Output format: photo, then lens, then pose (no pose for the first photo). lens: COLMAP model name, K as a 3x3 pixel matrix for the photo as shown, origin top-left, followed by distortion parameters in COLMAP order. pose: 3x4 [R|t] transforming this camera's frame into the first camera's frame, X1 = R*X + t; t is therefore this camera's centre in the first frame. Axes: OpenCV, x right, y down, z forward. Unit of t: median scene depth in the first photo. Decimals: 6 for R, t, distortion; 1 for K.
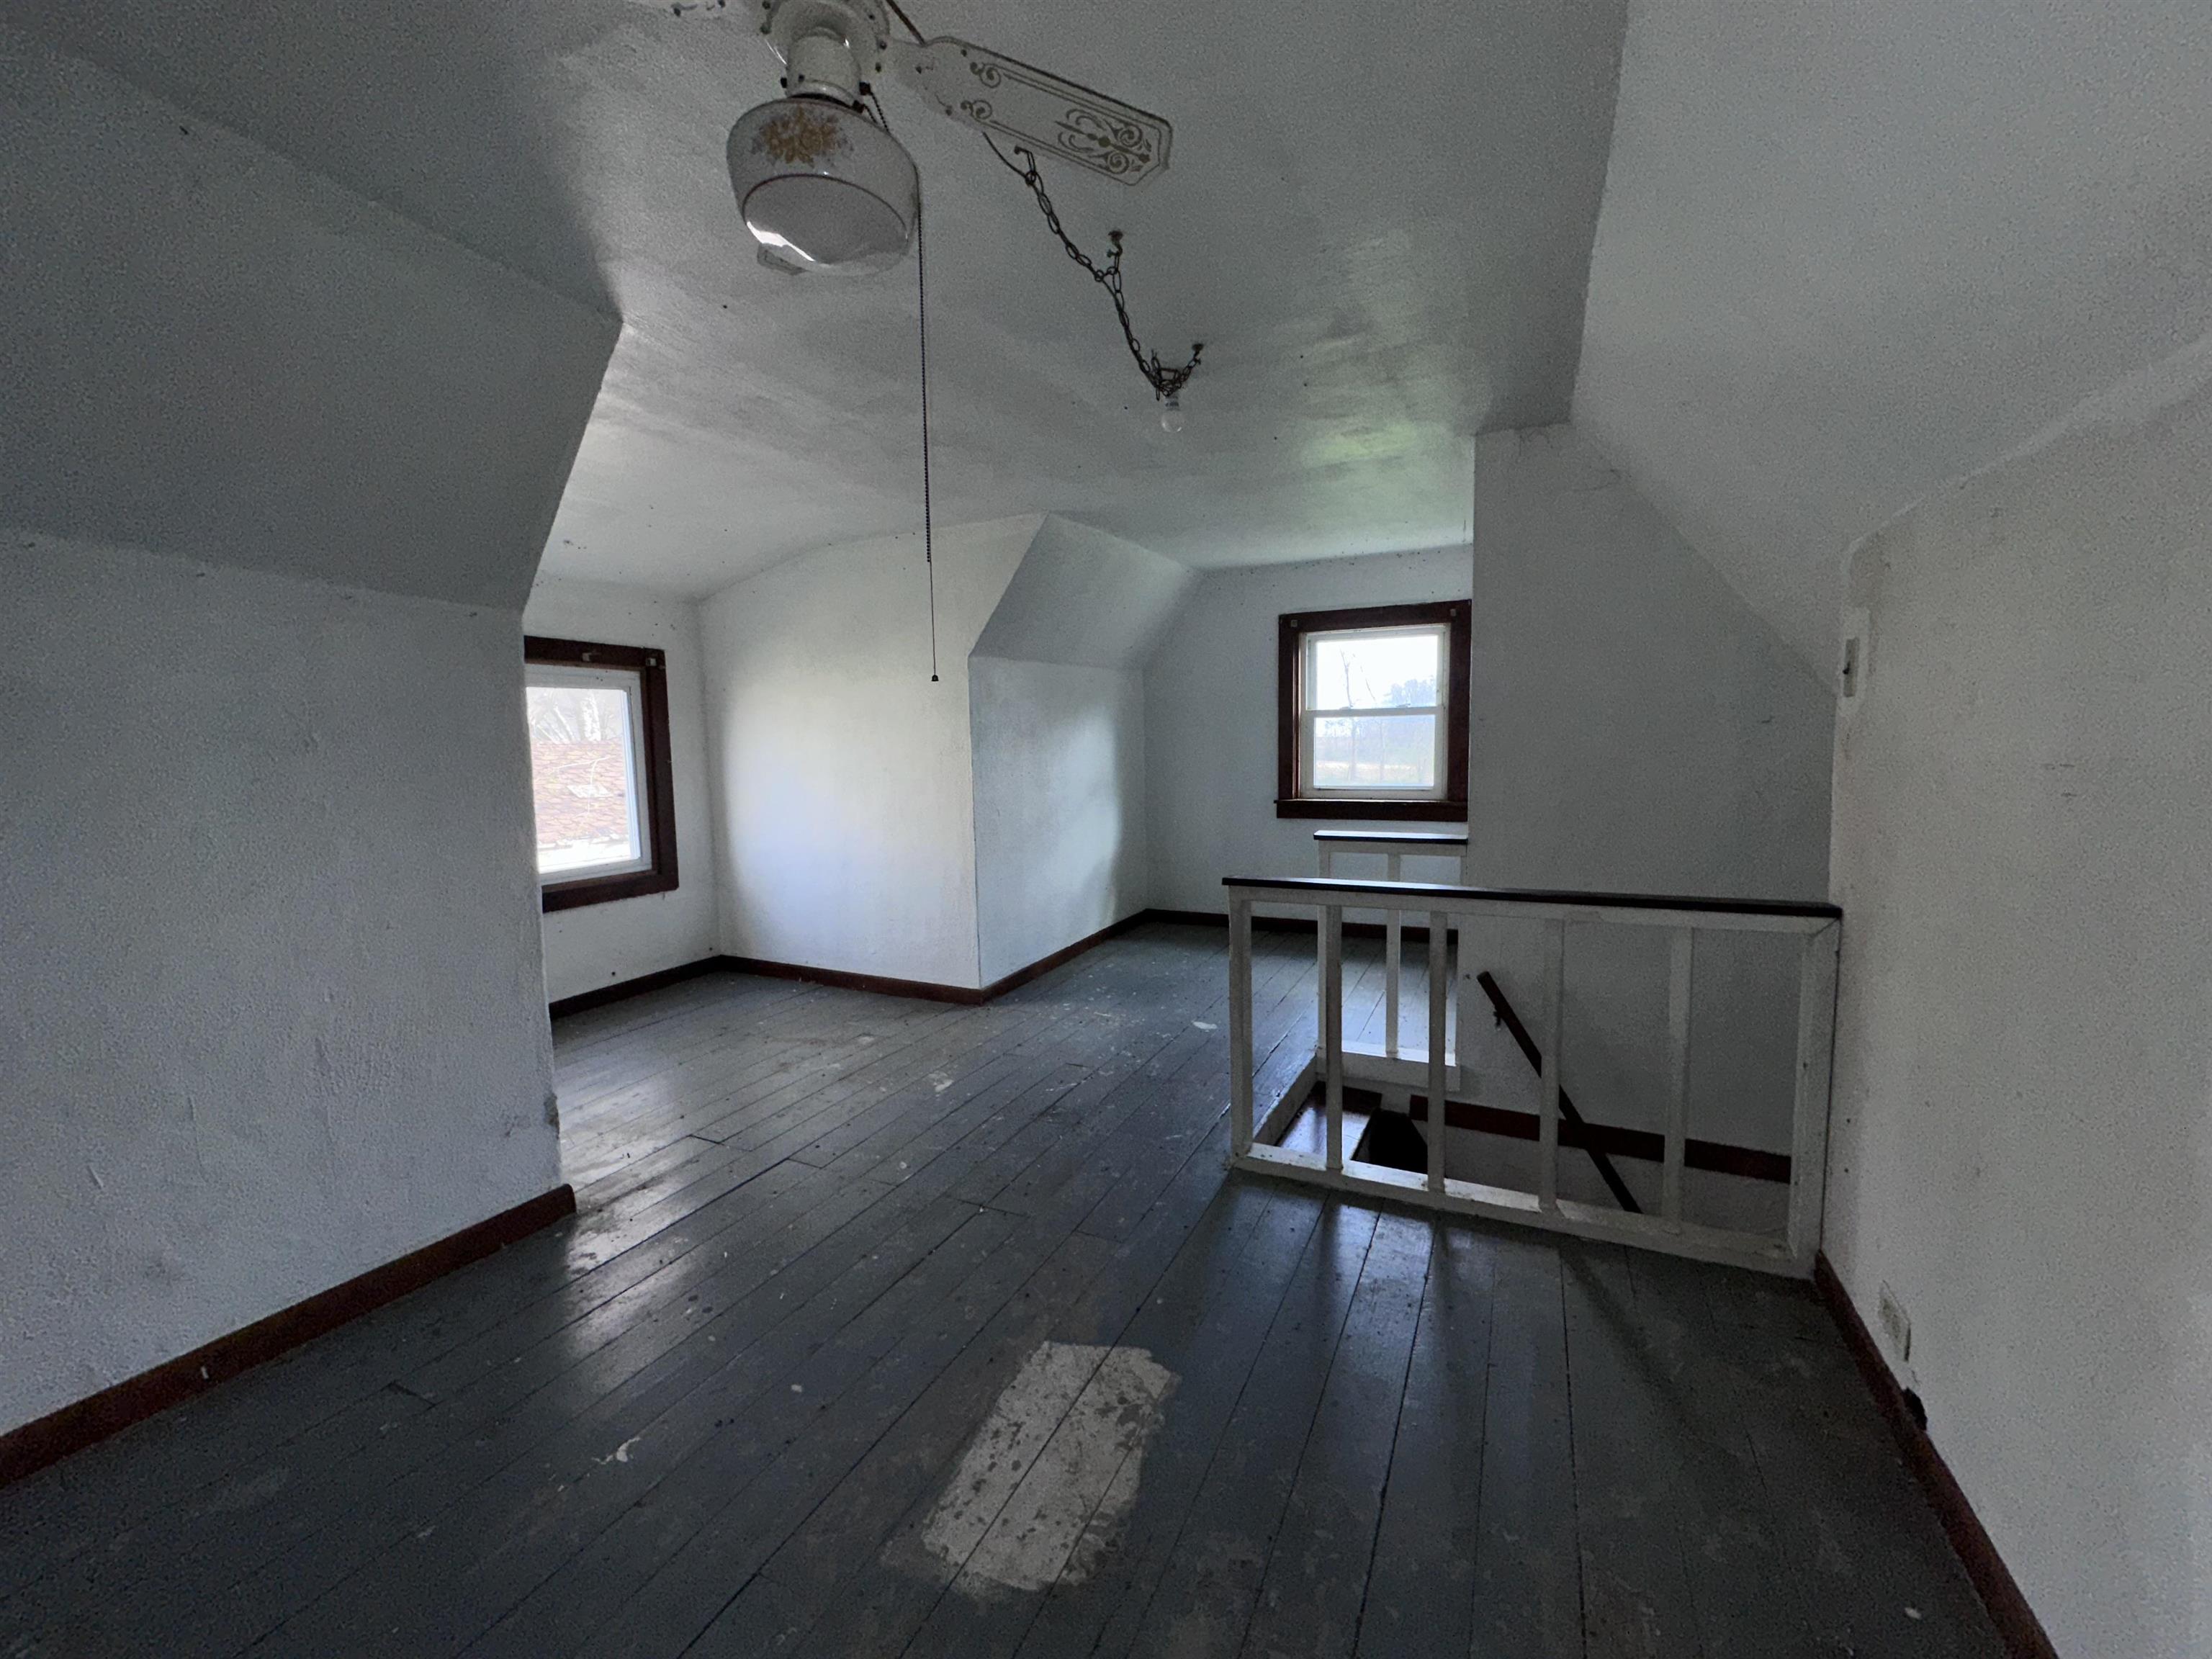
lens RADIAL K [[880.9, 0, 1106.4], [0, 880.9, 824.2], [0, 0, 1]] dist [-0.004405, 0.000658]
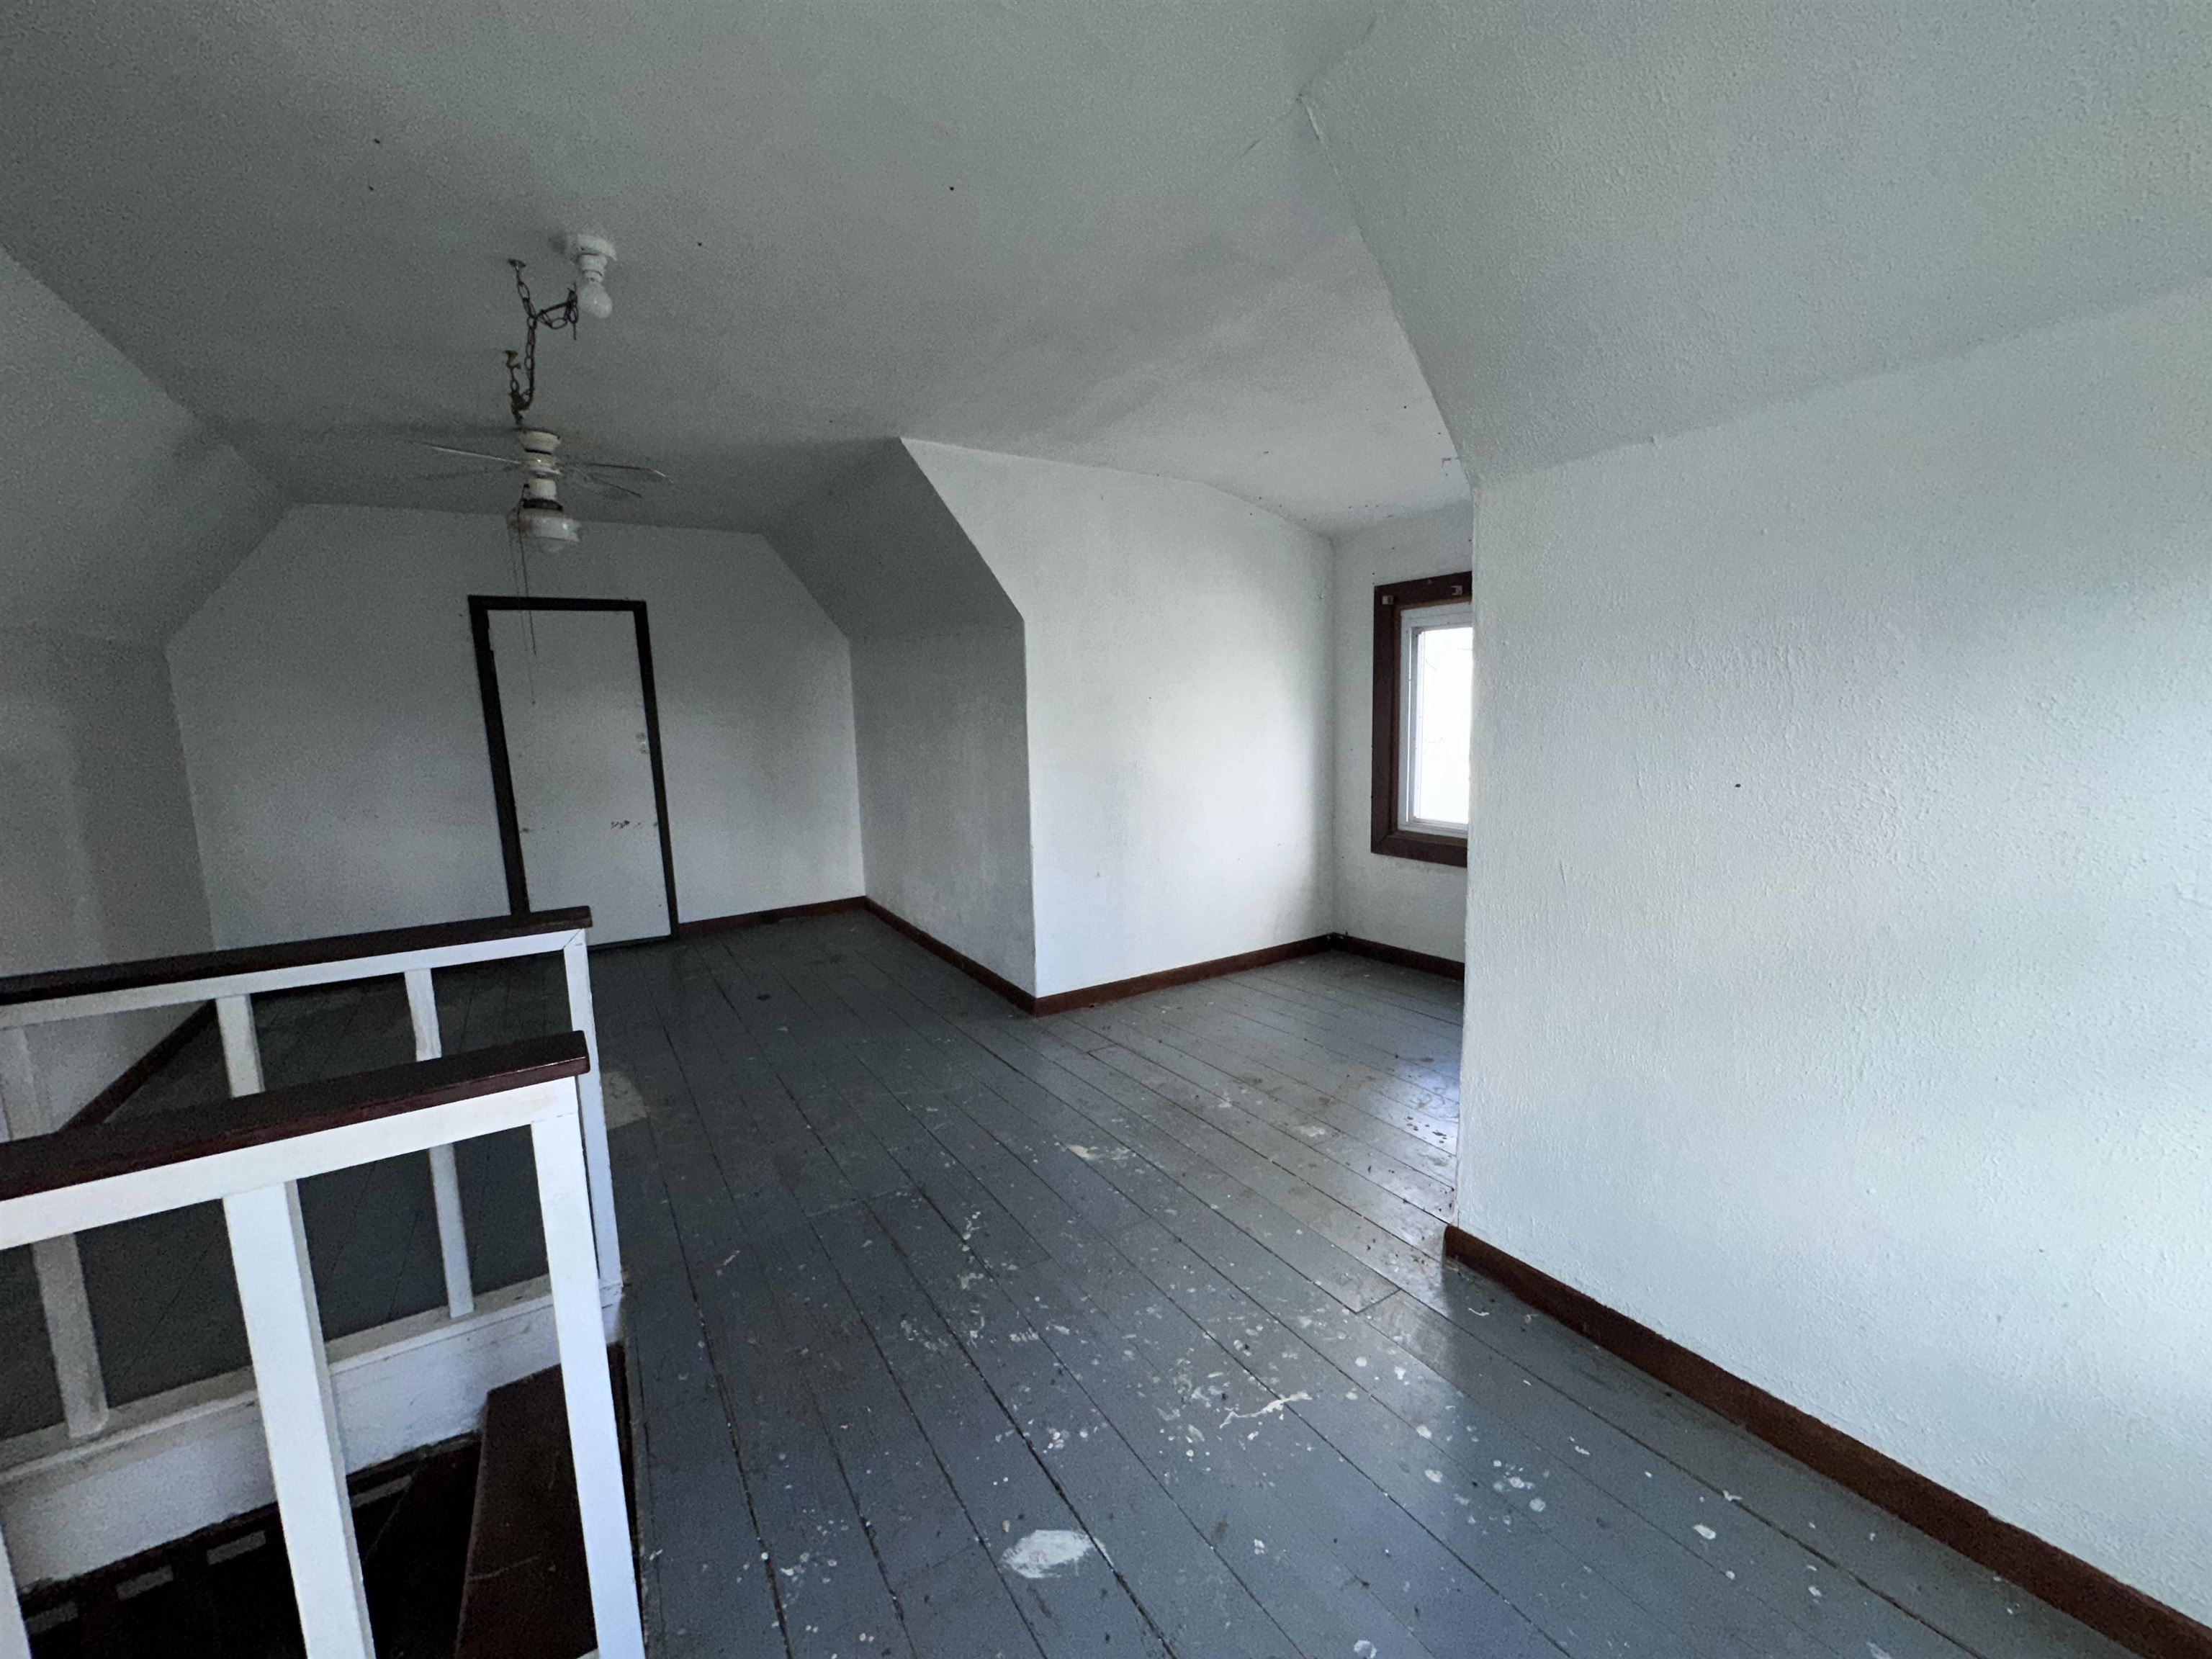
lens RADIAL K [[880.9, 0, 1106.9], [0, 880.9, 831.0], [0, 0, 1]] dist [-0.004405, 0.000658]
pose [[-0.527694, 0.153012, -0.835539, 0.701747], [-0.040898, 0.977924, 0.204917, -0.238674], [0.848449, 0.142306, -0.509787, 2.363403]]
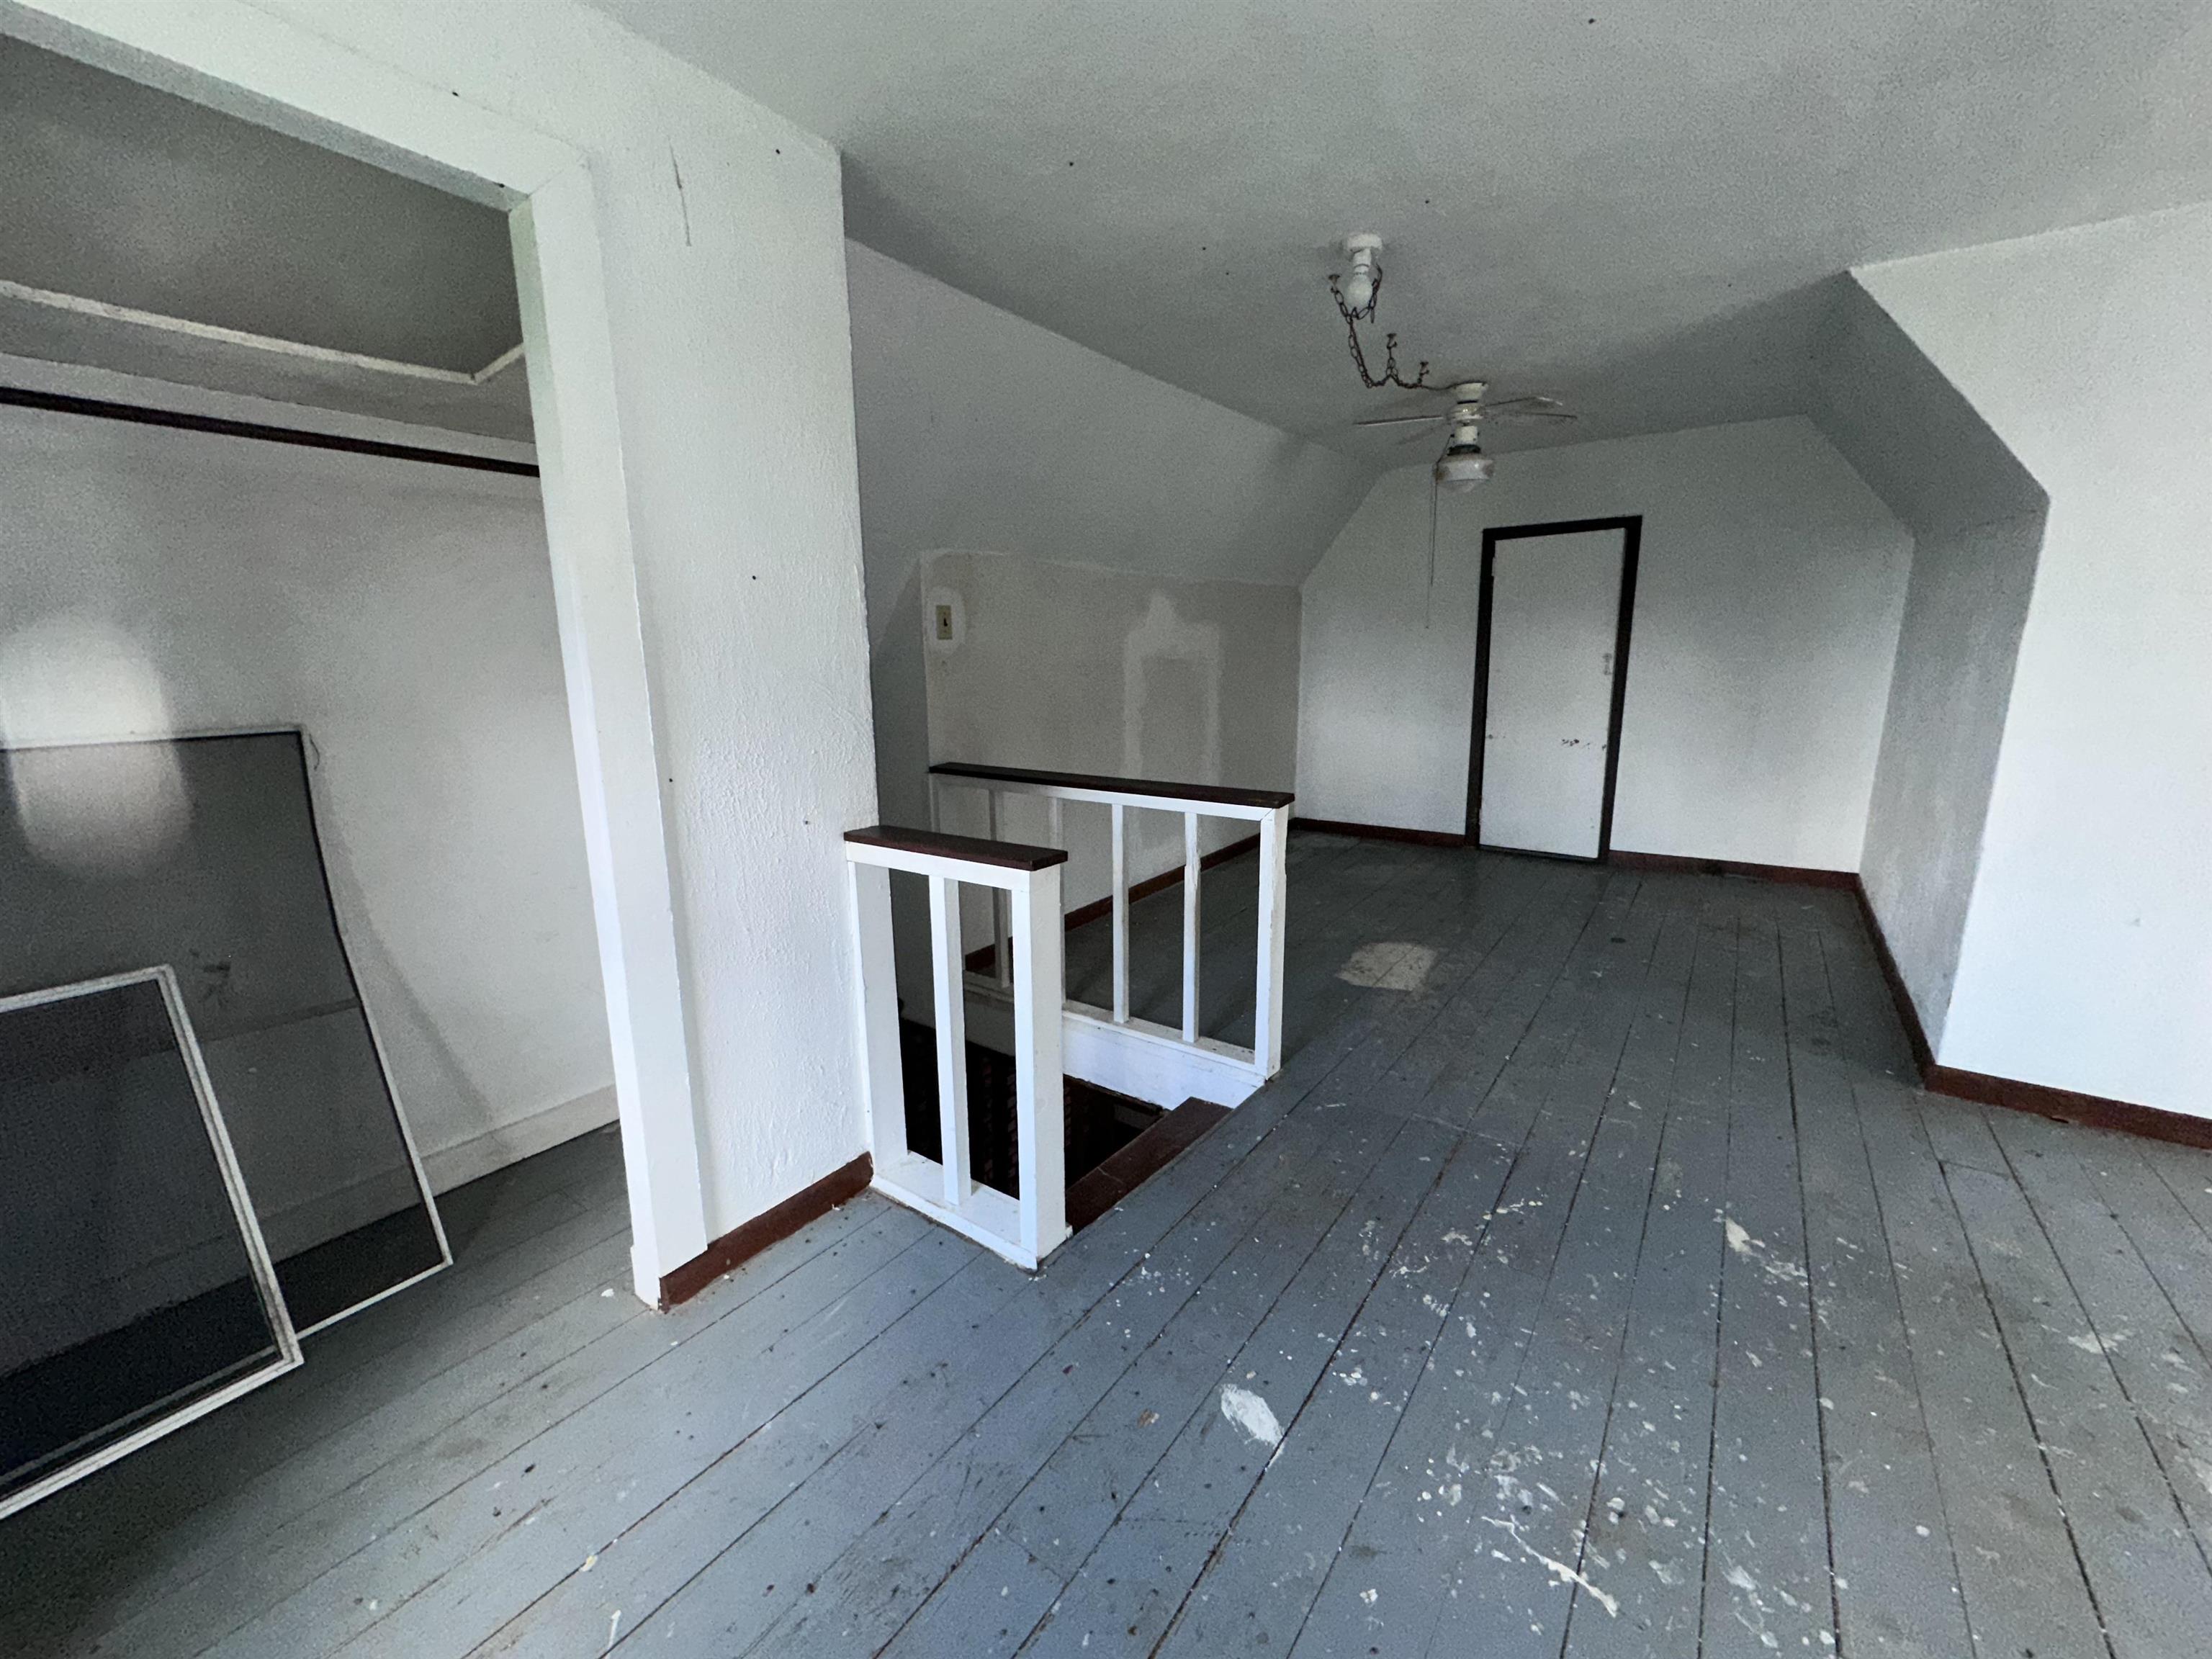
lens RADIAL K [[880.9, 0, 1106.7], [0, 880.9, 829.8], [0, 0, 1]] dist [-0.004405, 0.000658]
pose [[-0.983931, 0.000423, 0.178547, 0.215715], [0.053295, 0.955106, 0.291432, -0.269408], [-0.170407, 0.296265, -0.939781, 2.656419]]
